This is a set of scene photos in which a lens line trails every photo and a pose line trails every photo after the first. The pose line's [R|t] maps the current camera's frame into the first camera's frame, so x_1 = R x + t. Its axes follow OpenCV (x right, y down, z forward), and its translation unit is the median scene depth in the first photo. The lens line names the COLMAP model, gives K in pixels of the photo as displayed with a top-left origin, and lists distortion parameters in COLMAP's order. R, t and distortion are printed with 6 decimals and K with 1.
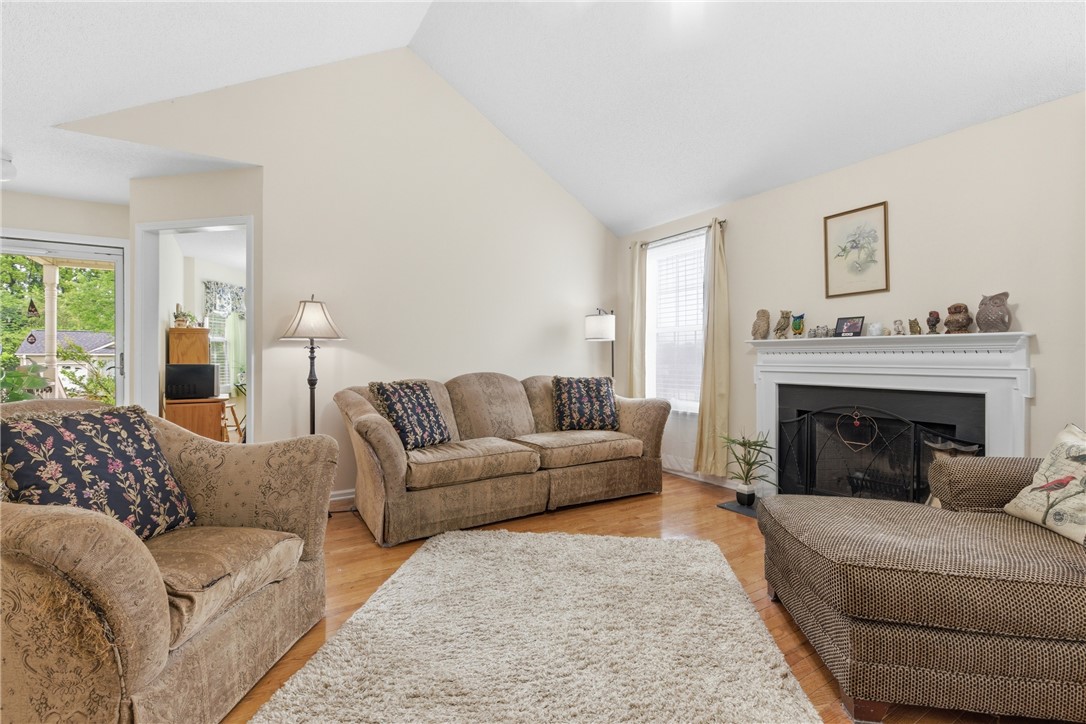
lens RADIAL K [[478.6, 0, 545.0], [0, 478.6, 357.3], [0, 0, 1]] dist [0.004480, -0.000183]
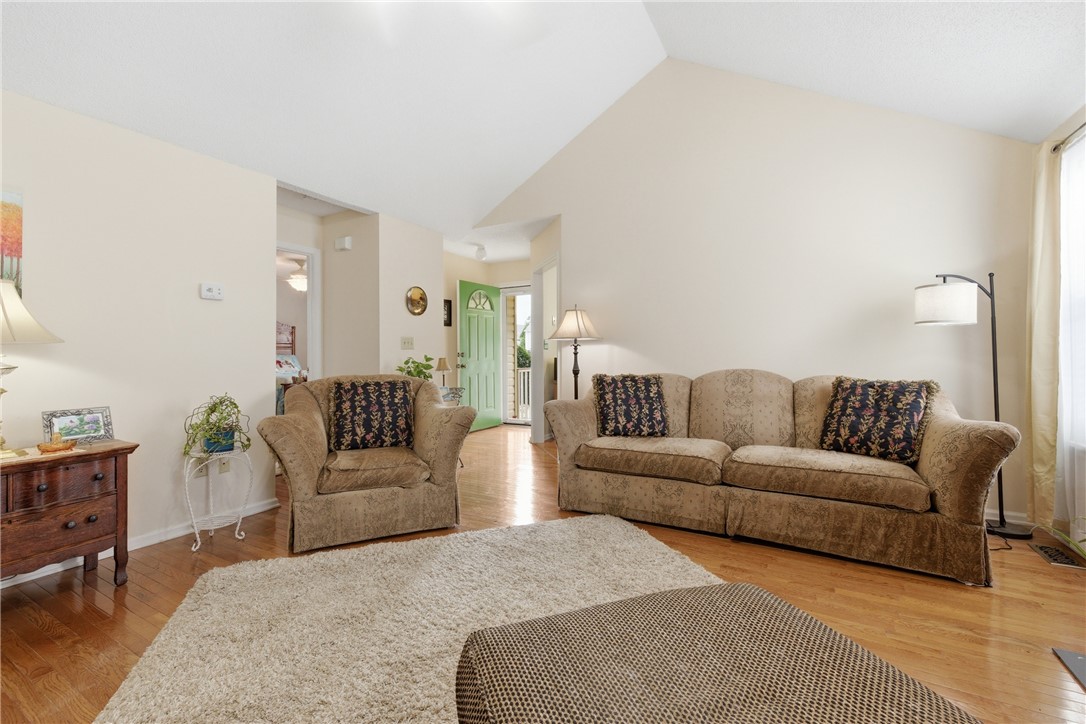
lens RADIAL K [[455.1, 0, 544.5], [0, 455.1, 356.2], [0, 0, 1]] dist [0.003001, 0.000042]
pose [[0.485335, 0.004478, -0.874317, 0.572432], [0.007128, 0.999933, 0.009078, -0.003106], [0.874299, -0.010638, 0.485271, 0.348391]]
